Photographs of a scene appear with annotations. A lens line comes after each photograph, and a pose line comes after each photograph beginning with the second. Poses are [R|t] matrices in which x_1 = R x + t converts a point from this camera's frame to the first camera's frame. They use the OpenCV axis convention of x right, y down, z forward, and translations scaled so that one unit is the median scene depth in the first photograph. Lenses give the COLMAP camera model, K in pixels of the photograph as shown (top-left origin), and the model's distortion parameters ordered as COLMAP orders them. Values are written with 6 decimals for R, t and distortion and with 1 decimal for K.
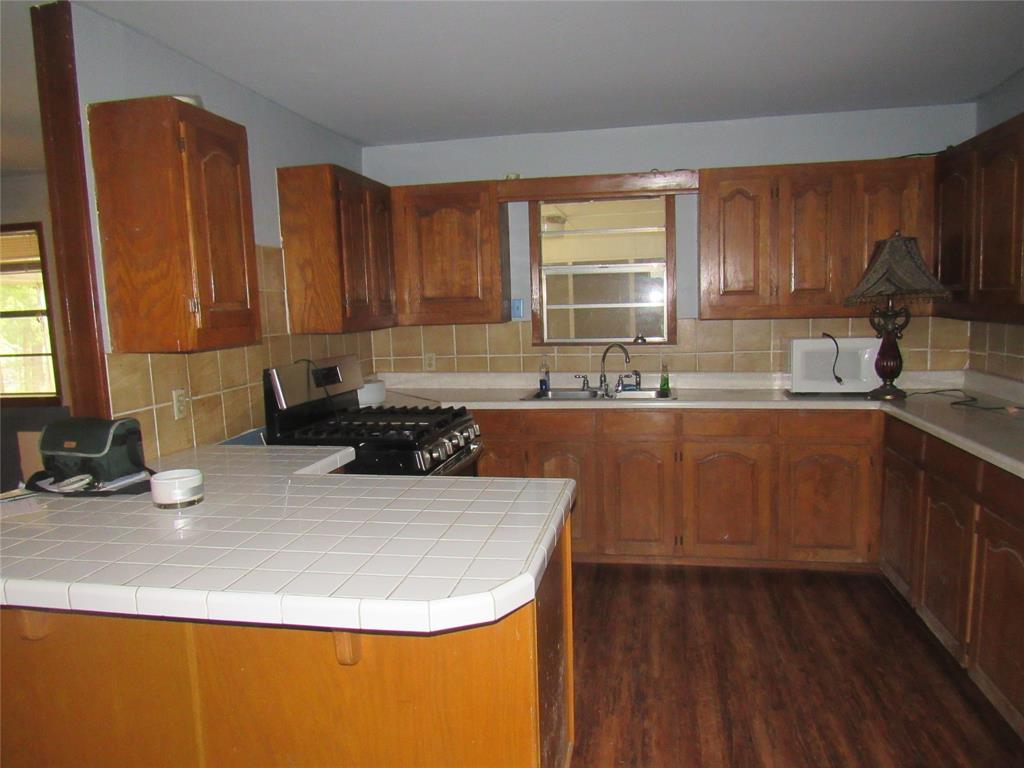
lens RADIAL K [[729.0, 0, 510.2], [0, 729.0, 387.7], [0, 0, 1]] dist [-0.034751, 0.007616]
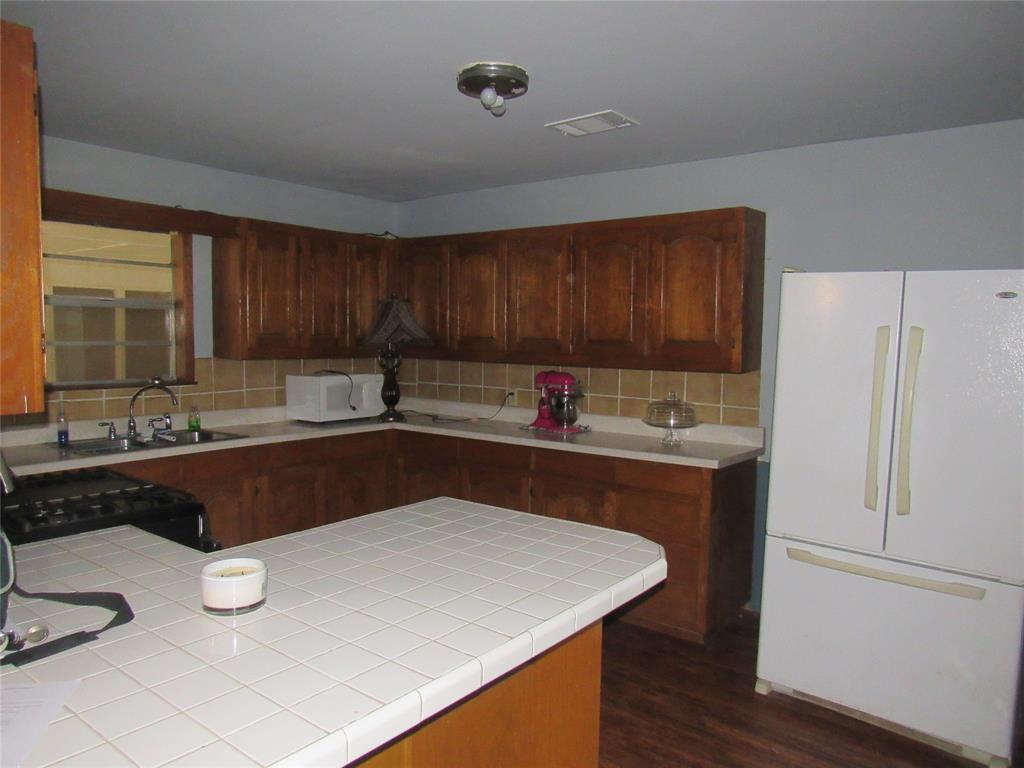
lens RADIAL K [[729.0, 0, 508.5], [0, 729.0, 383.5], [0, 0, 1]] dist [-0.034751, 0.007616]
pose [[0.462090, -0.028382, 0.886379, -0.496963], [0.074243, 0.997217, -0.006773, -0.024010], [-0.883720, 0.068938, 0.462912, 0.182386]]
